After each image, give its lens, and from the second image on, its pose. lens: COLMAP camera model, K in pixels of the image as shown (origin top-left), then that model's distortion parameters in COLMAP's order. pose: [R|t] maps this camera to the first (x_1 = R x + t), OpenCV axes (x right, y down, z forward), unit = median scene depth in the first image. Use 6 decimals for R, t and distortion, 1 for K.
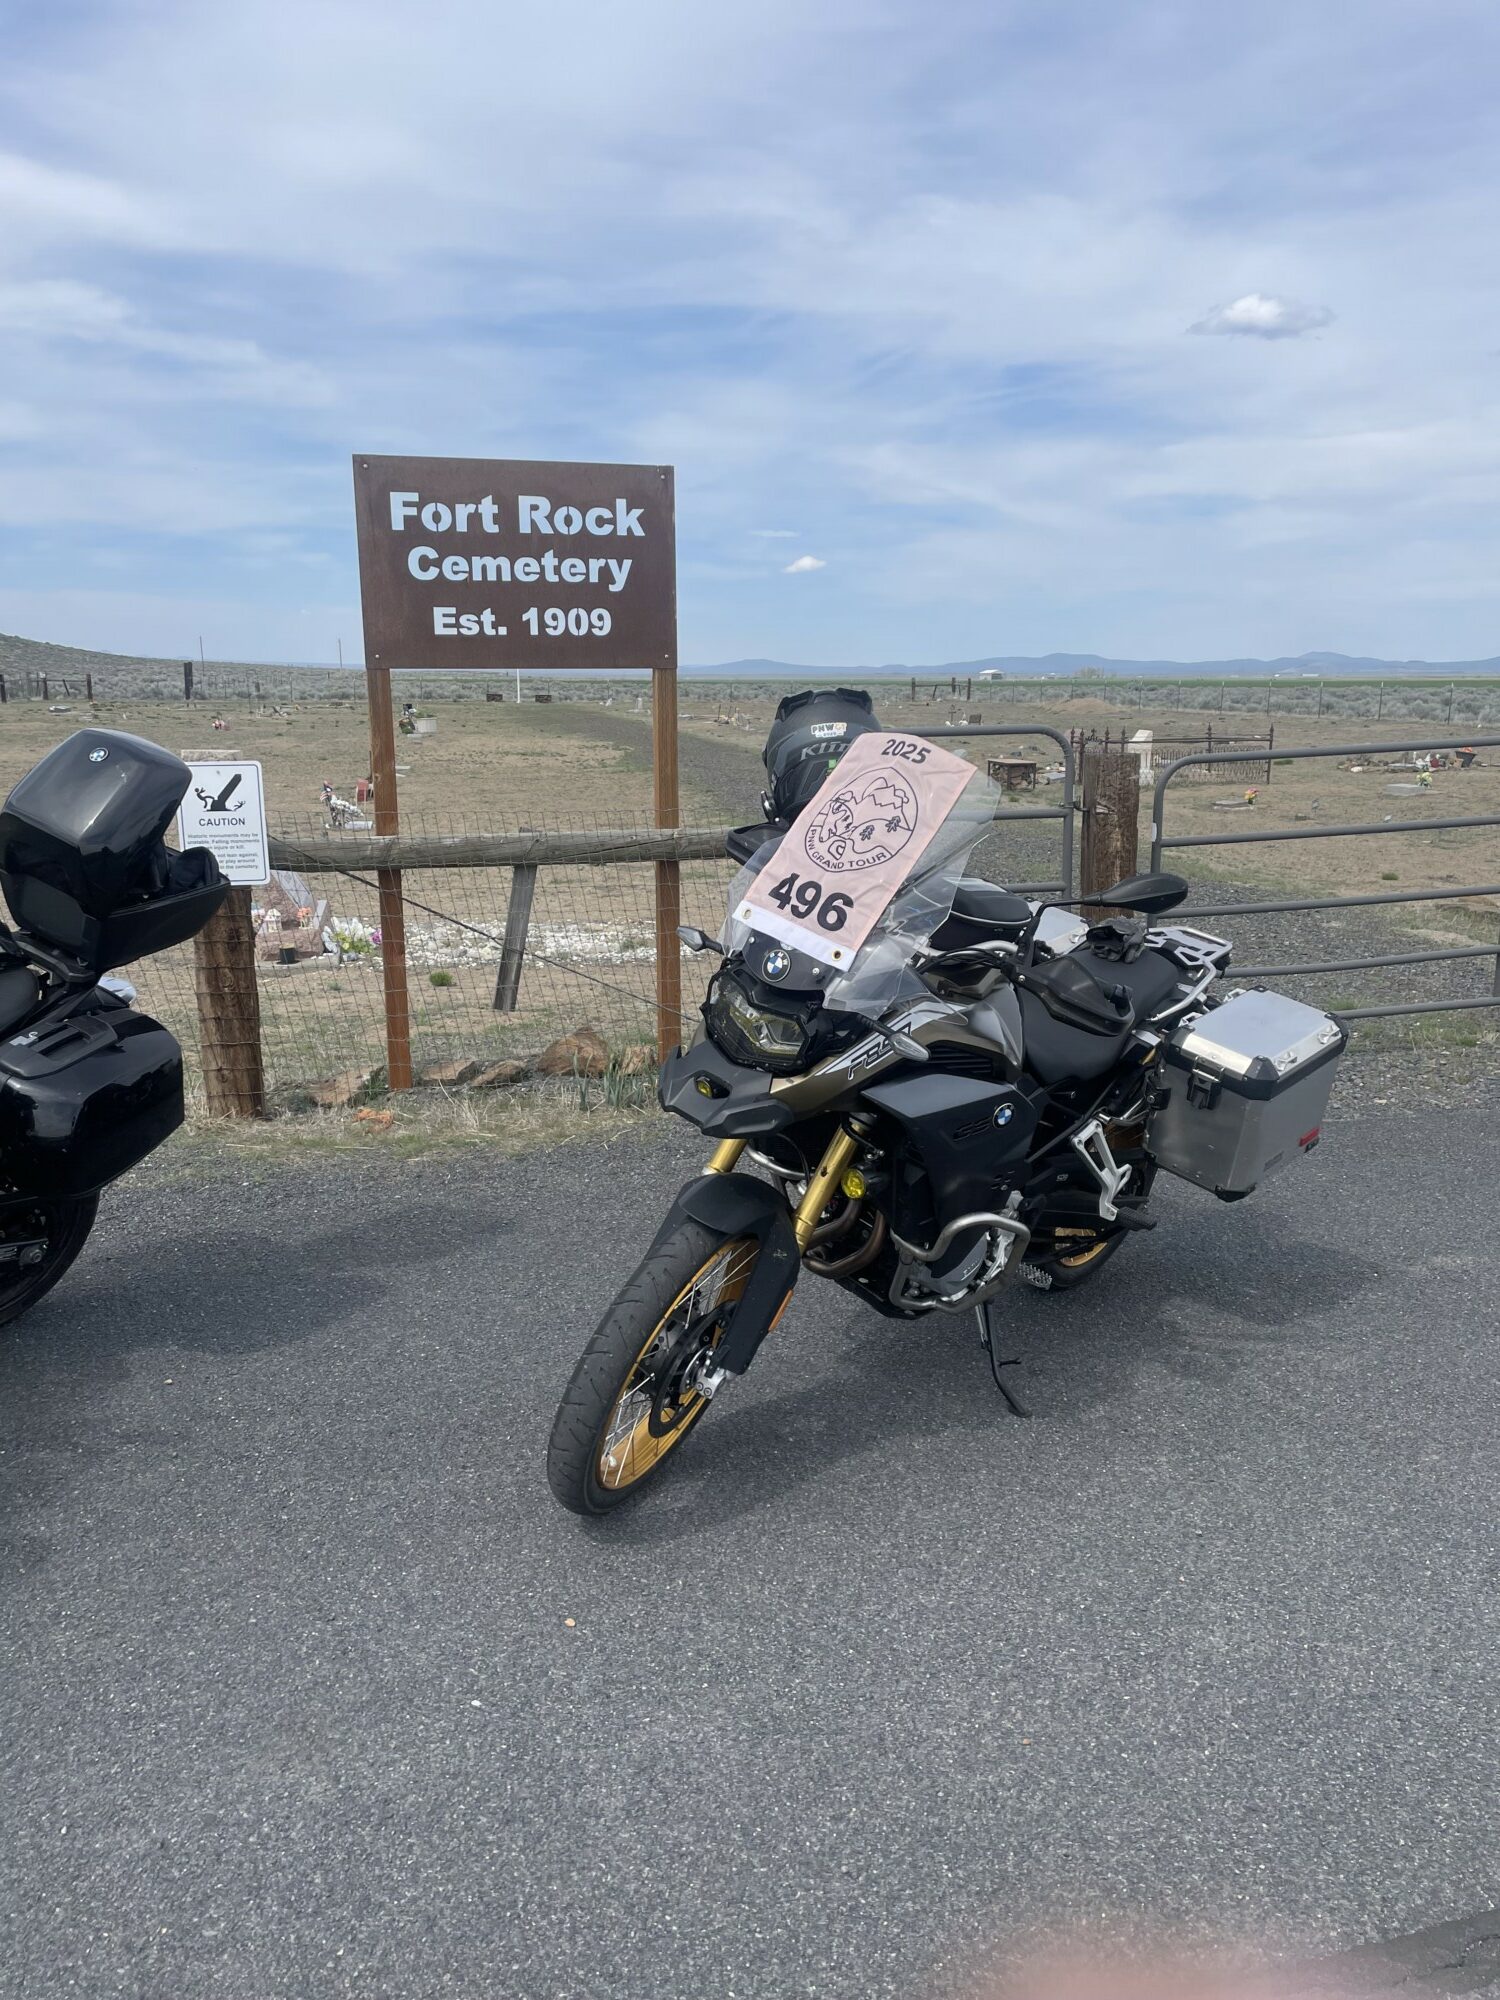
lens RADIAL K [[1513.7, 0, 760.9], [0, 1513.7, 989.6], [0, 0, 1]] dist [0.054017, -0.019069]
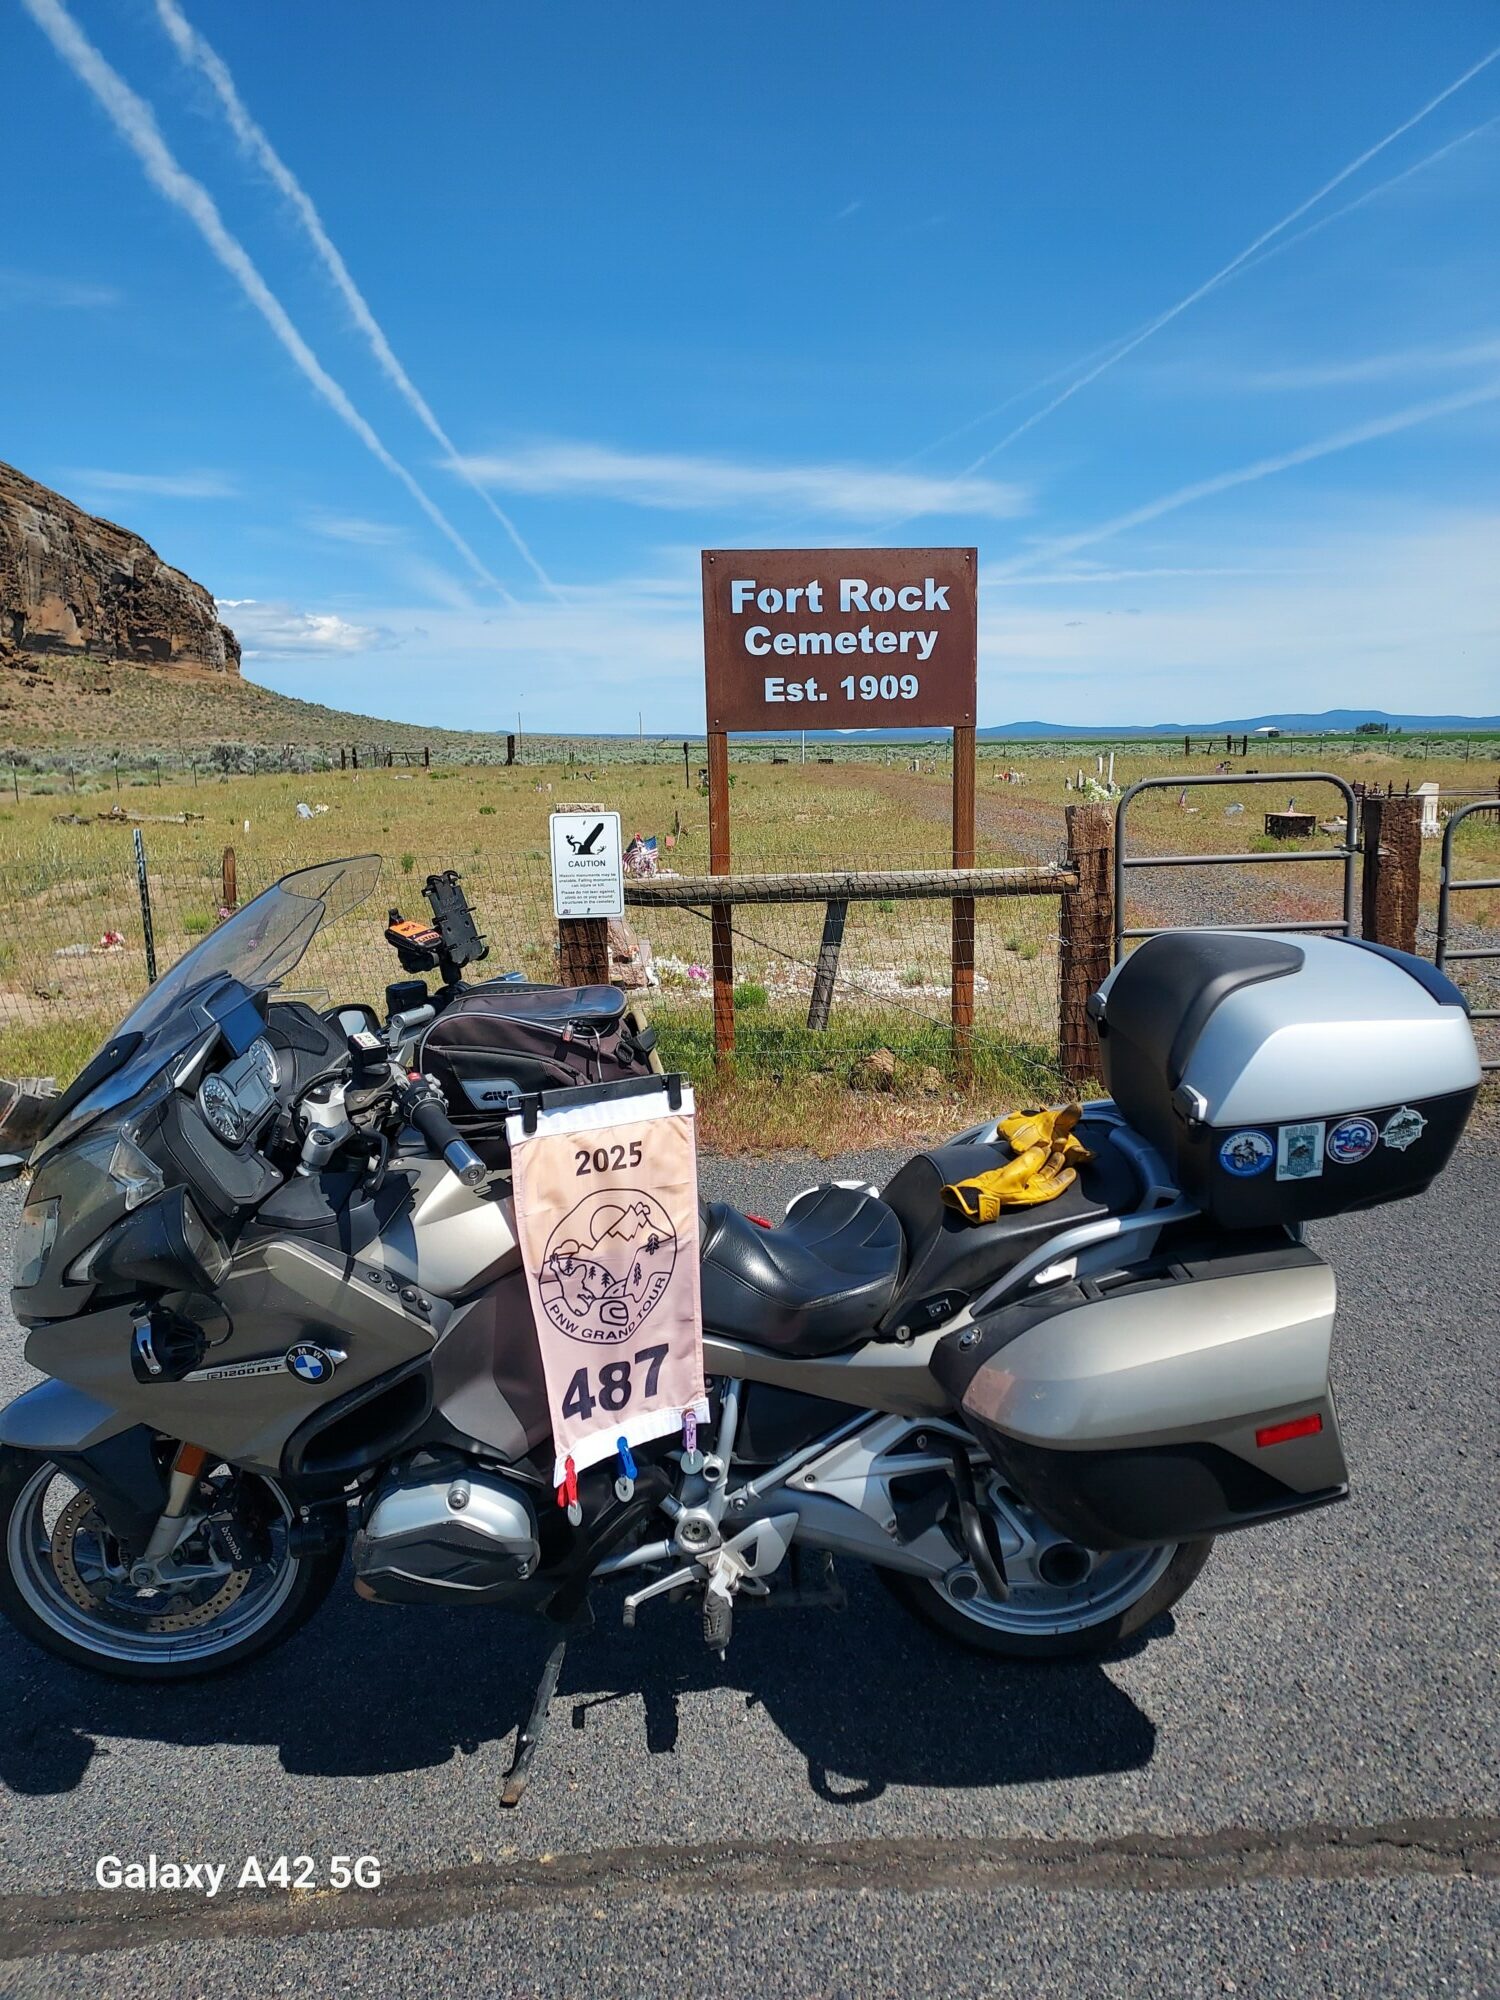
lens RADIAL K [[1456.4, 0, 768.2], [0, 1456.4, 984.9], [0, 0, 1]] dist [0.065550, -0.056453]
pose [[0.984480, 0.013194, -0.174998, -0.015807], [-0.019706, 0.999175, -0.035524, 0.019910], [0.174385, 0.038421, 0.983928, -0.077415]]
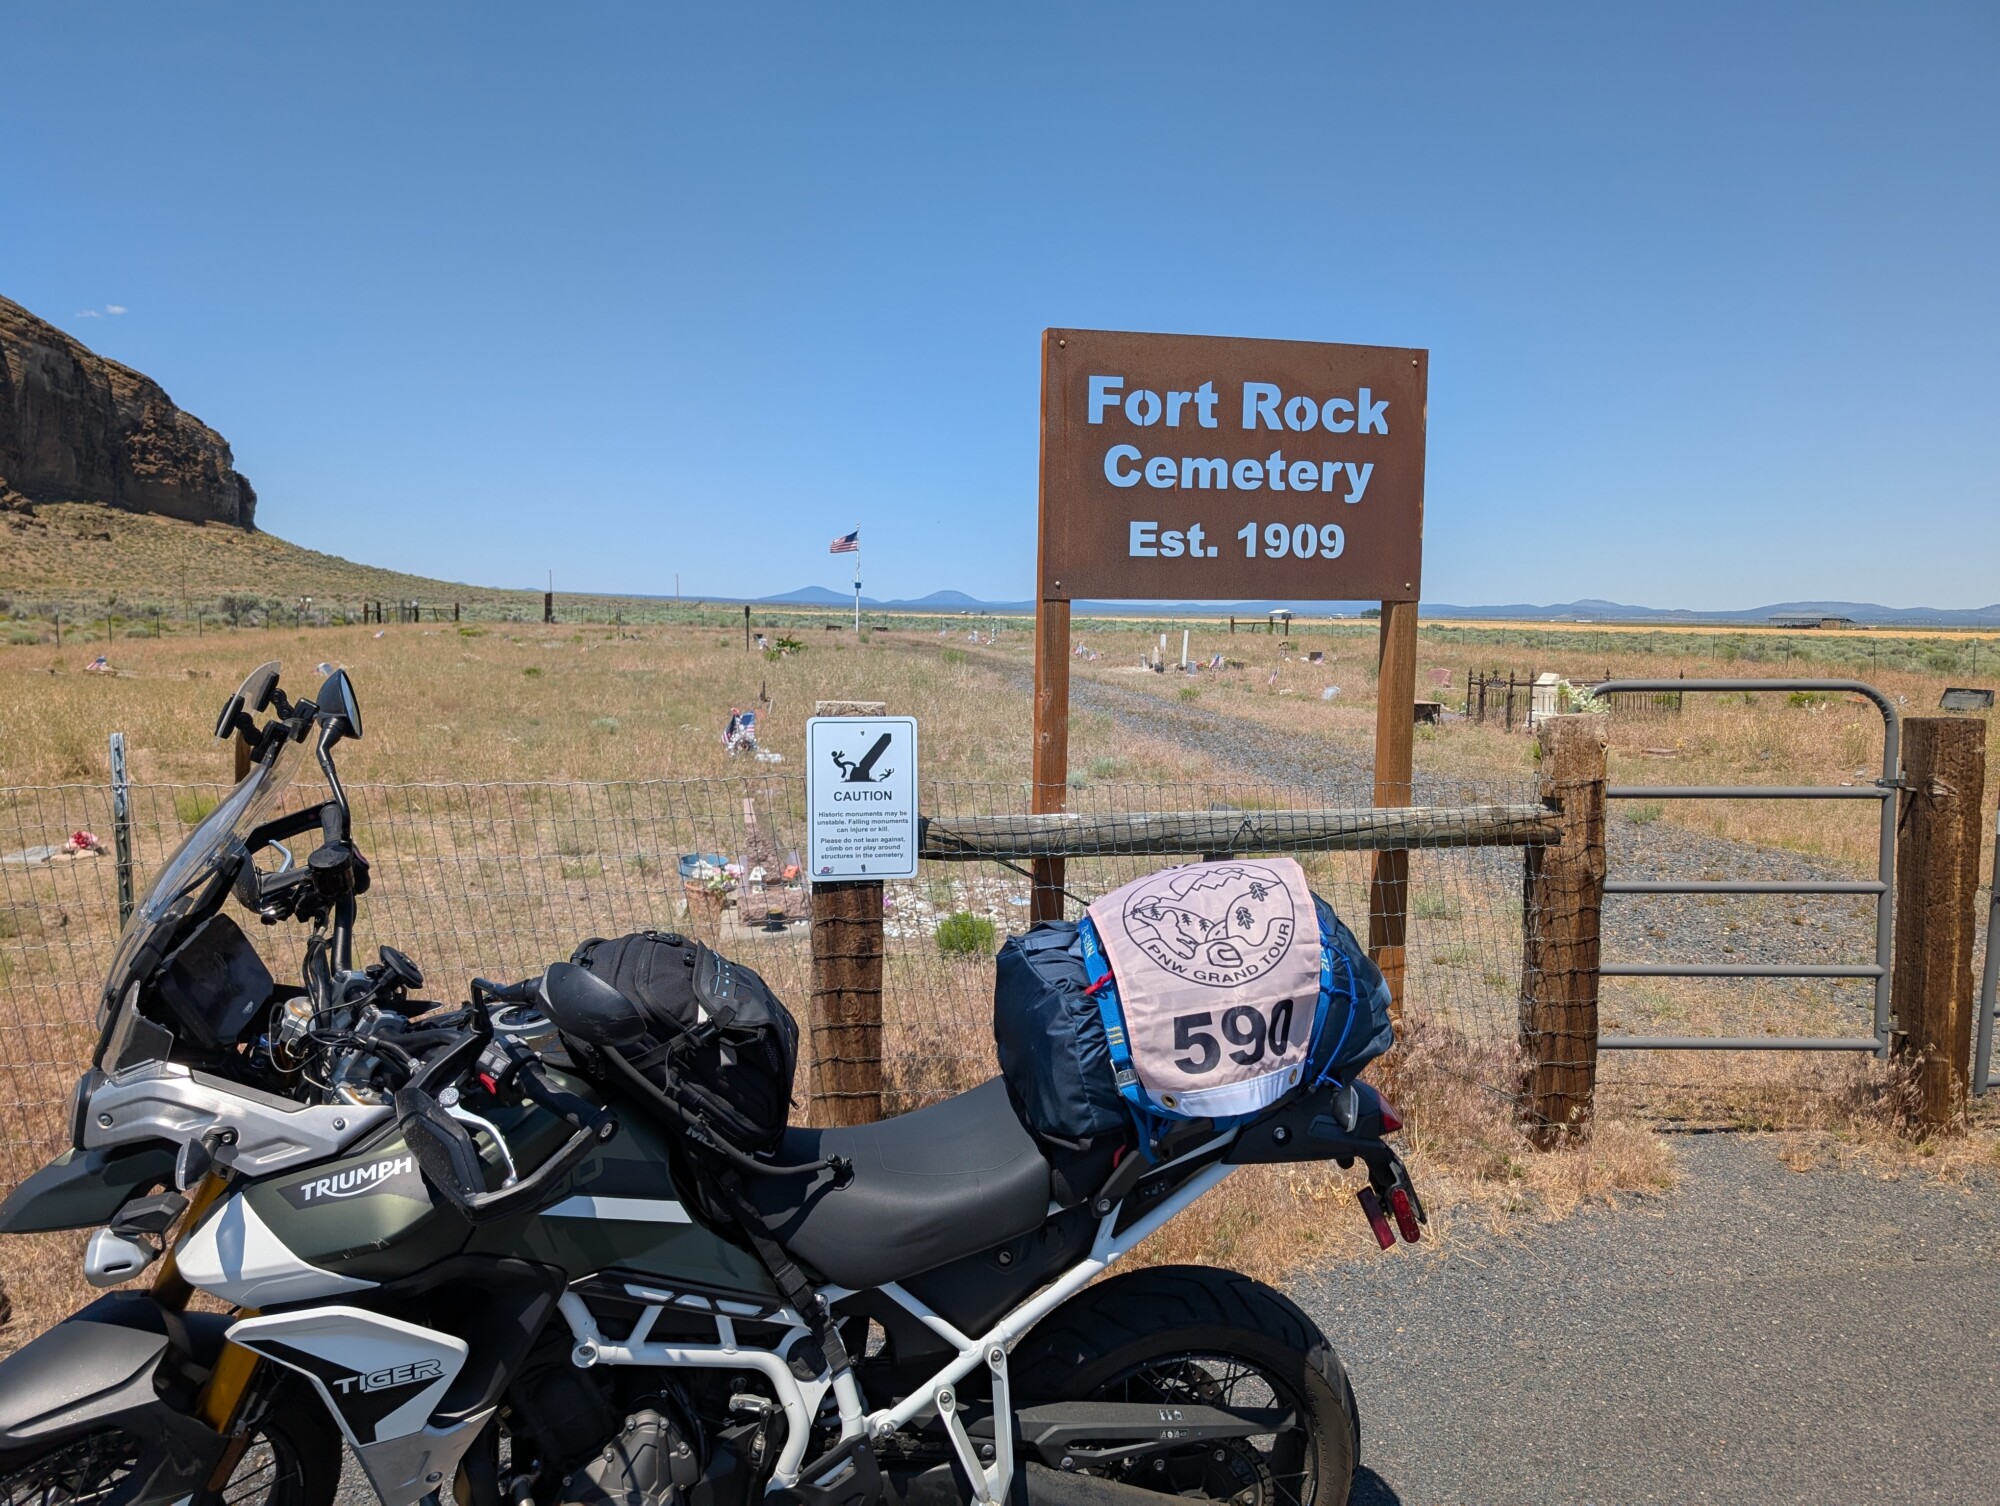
lens RADIAL K [[1453.8, 0, 989.4], [0, 1453.8, 735.9], [0, 0, 1]] dist [0.021258, -0.015113]
pose [[0.998687, 0.017587, -0.048120, -0.244357], [-0.023121, 0.992864, -0.116989, -0.054195], [0.045720, 0.117948, 0.991967, 0.273653]]
